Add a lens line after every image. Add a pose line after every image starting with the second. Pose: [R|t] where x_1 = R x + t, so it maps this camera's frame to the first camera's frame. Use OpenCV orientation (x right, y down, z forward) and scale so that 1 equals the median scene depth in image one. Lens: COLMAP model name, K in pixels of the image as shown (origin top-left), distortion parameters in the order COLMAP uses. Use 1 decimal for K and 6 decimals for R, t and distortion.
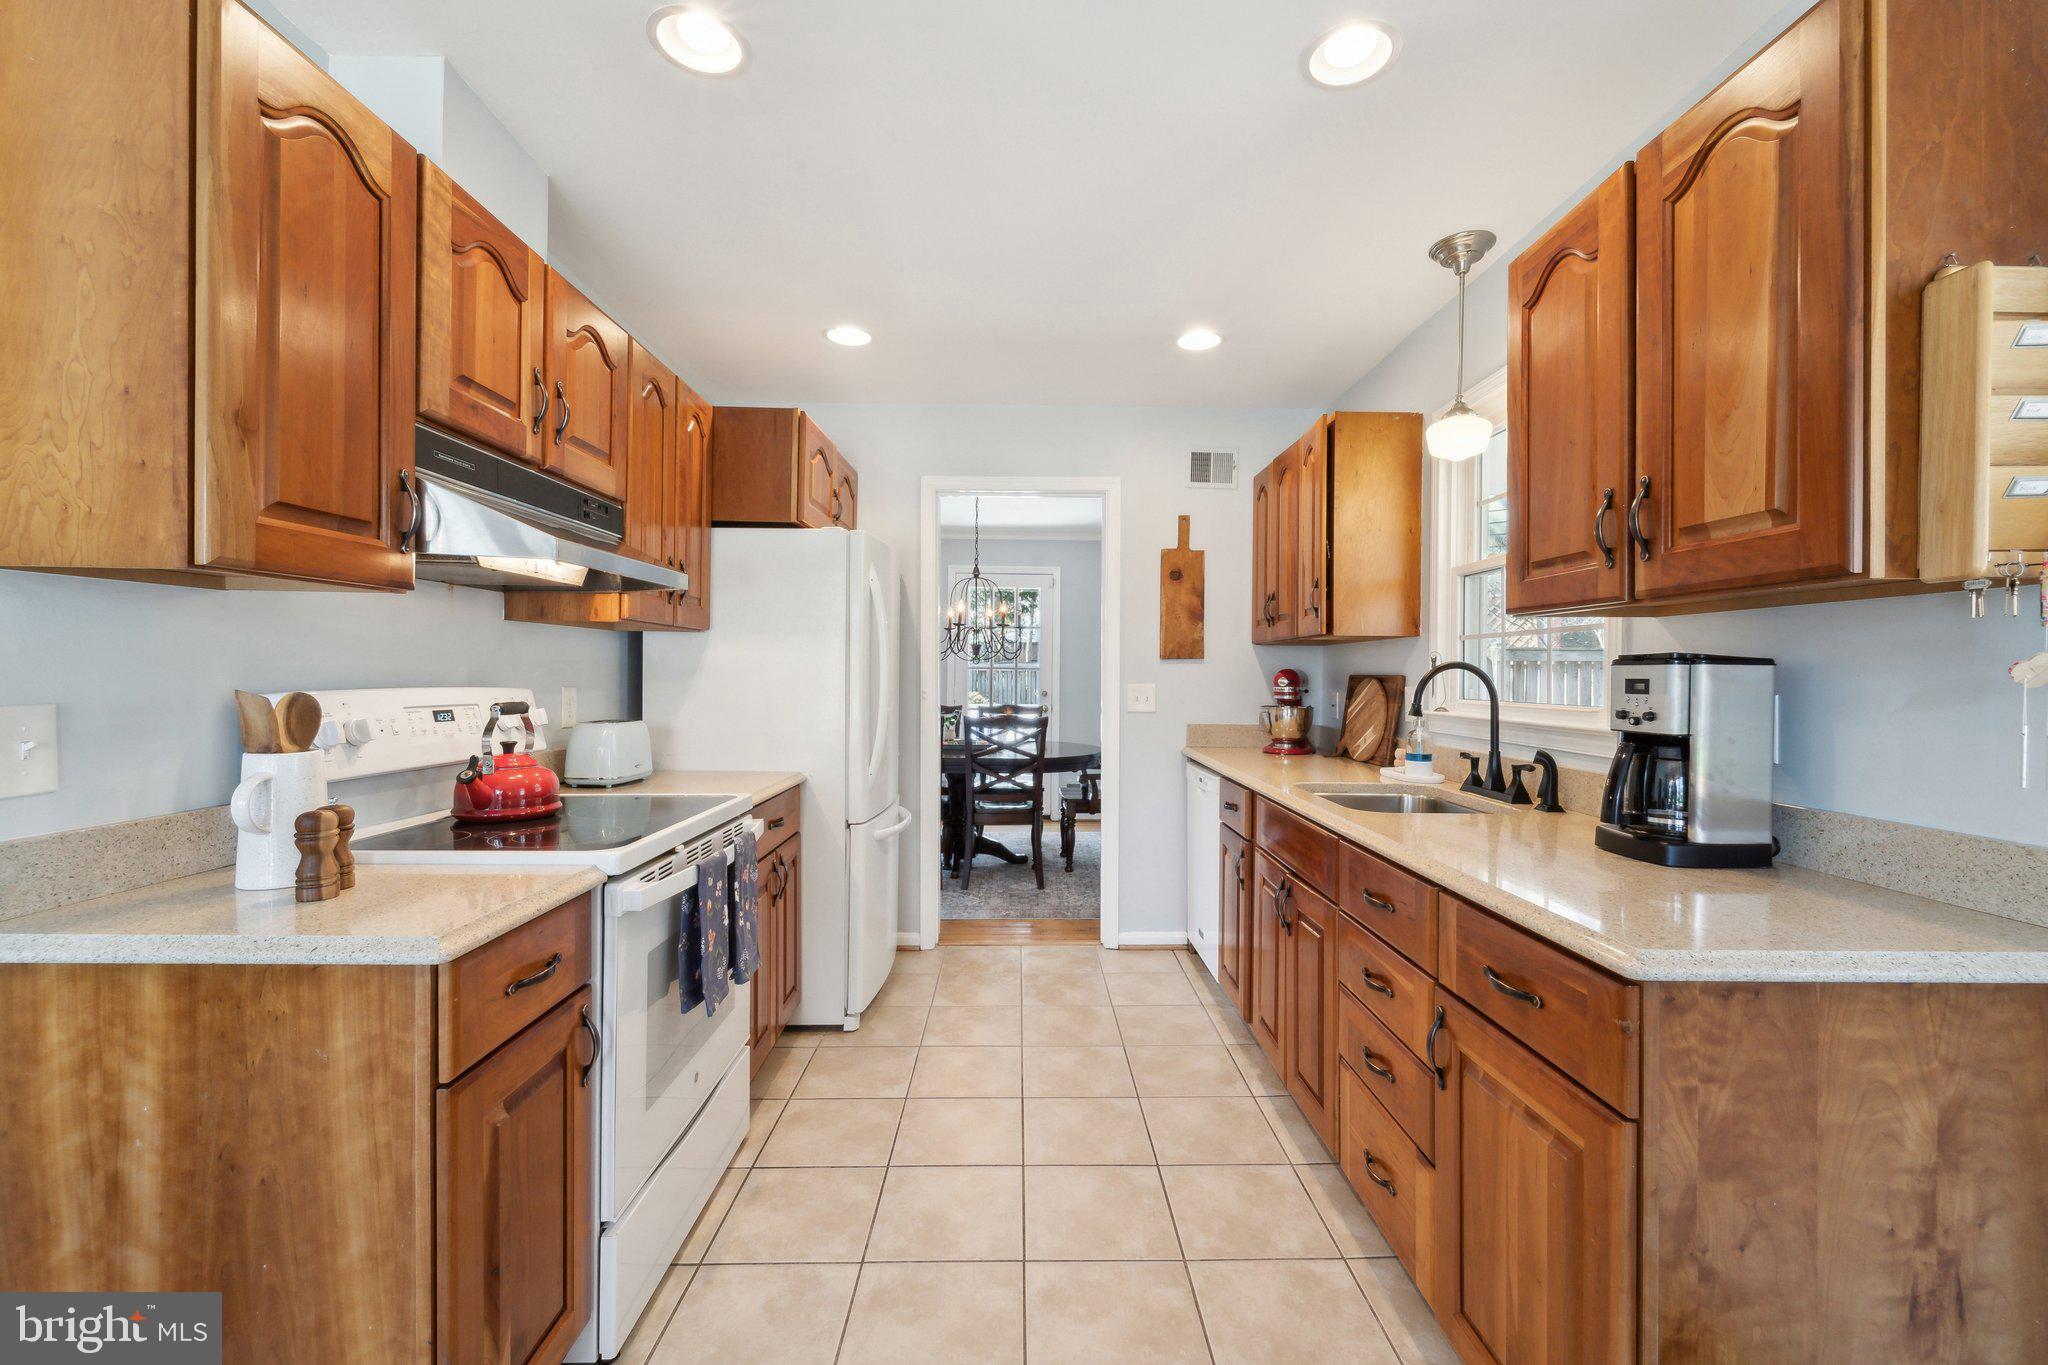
lens RADIAL K [[851.8, 0, 1049.5], [0, 851.8, 655.0], [0, 0, 1]] dist [0.000363, 0.000141]
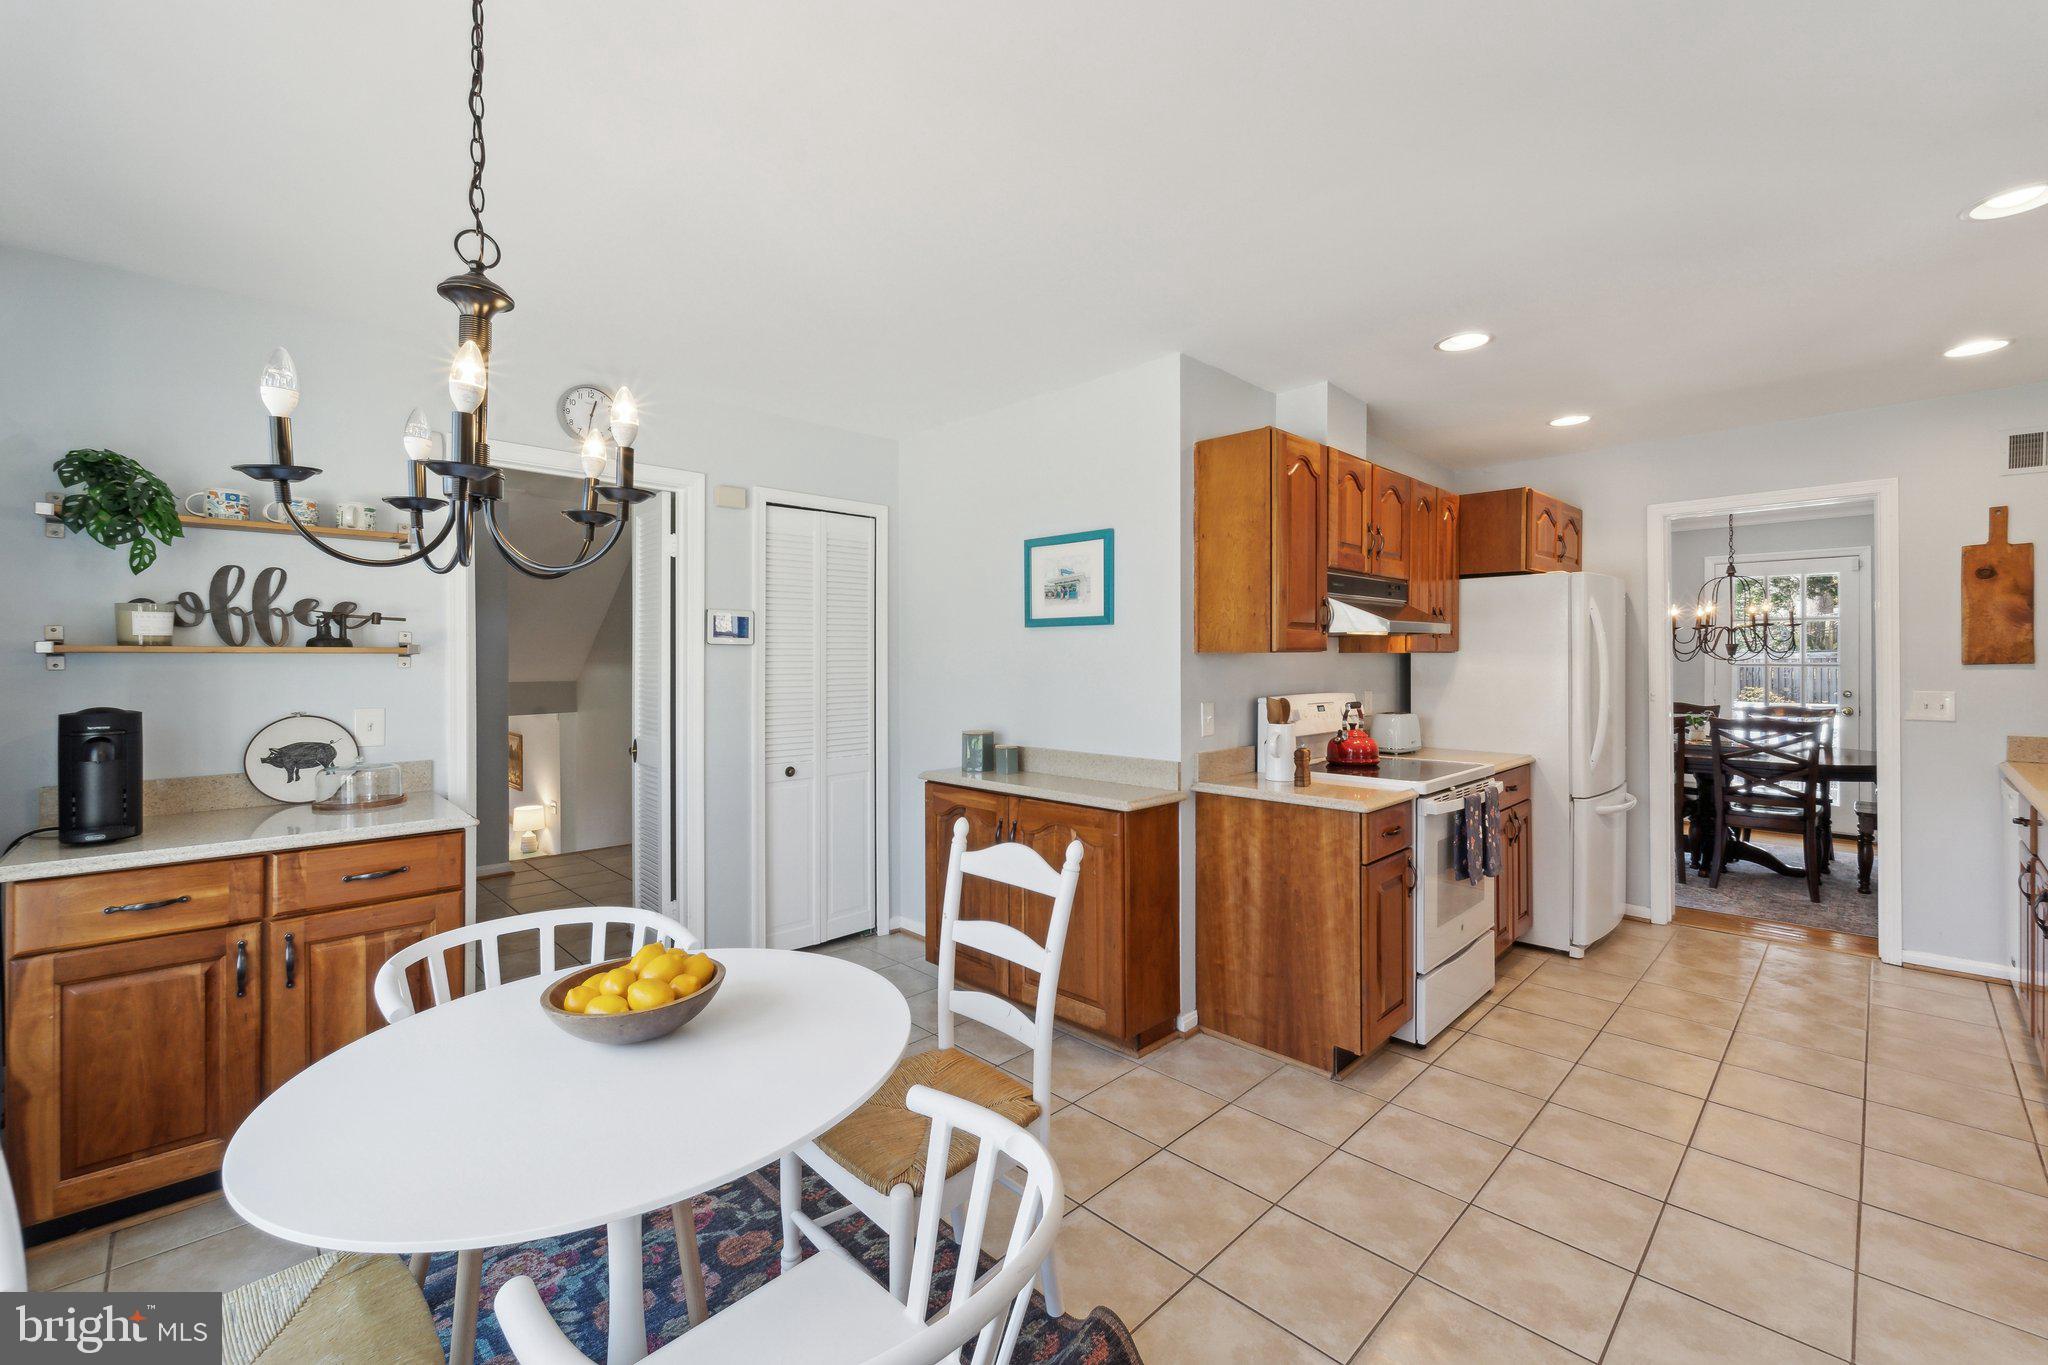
lens RADIAL K [[849.9, 0, 1029.2], [0, 849.9, 675.0], [0, 0, 1]] dist [-0.000197, -0.000231]
pose [[0.682121, 0.002143, -0.731236, 0.177416], [0.024872, 0.999349, 0.026131, -0.052259], [0.730816, -0.036012, 0.681624, -0.585102]]
